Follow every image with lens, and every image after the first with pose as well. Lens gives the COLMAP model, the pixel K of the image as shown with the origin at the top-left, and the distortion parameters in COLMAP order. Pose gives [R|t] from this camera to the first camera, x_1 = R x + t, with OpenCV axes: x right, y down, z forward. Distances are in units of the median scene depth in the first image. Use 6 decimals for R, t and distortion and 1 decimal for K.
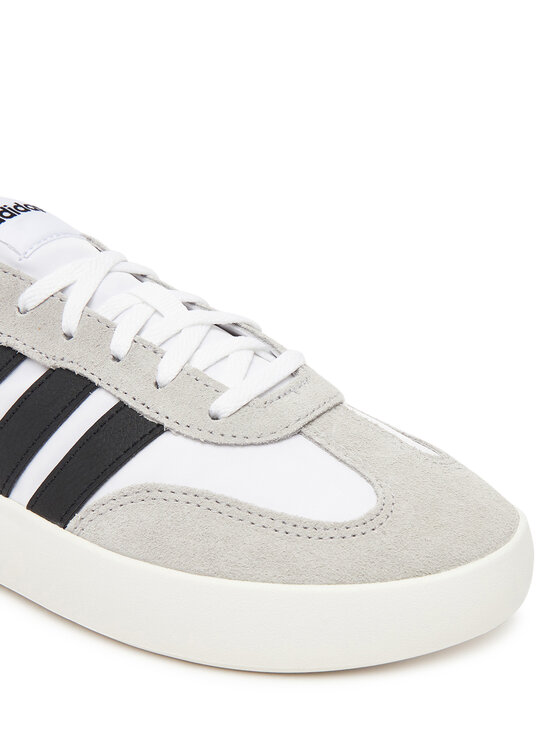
lens RADIAL K [[504.9, 0, 280.0], [0, 504.9, 373.0], [0, 0, 1]] dist [-0.048551, -0.000241]
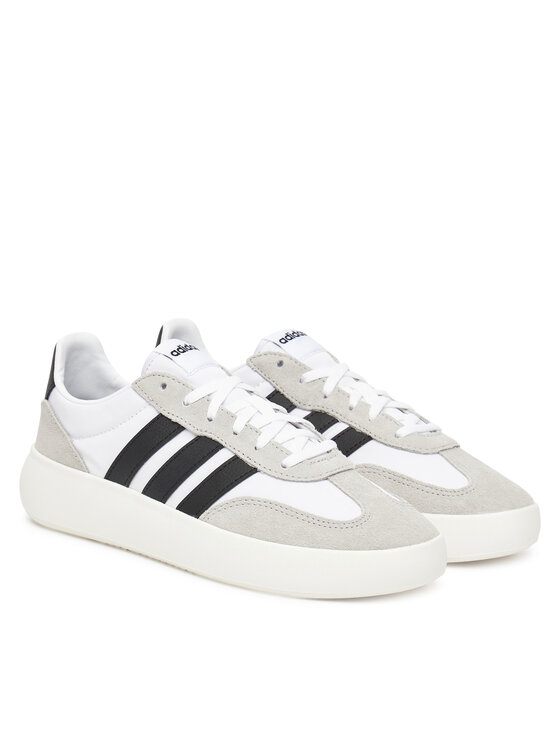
lens RADIAL K [[2001.2, 0, 280.0], [0, 2001.2, 373.0], [0, 0, 1]] dist [0.037384, 0.045851]
pose [[0.989609, 0.090301, -0.111892, 0.674058], [-0.112114, 0.971839, -0.207265, 1.318082], [0.090025, 0.217656, 0.971865, -6.474906]]
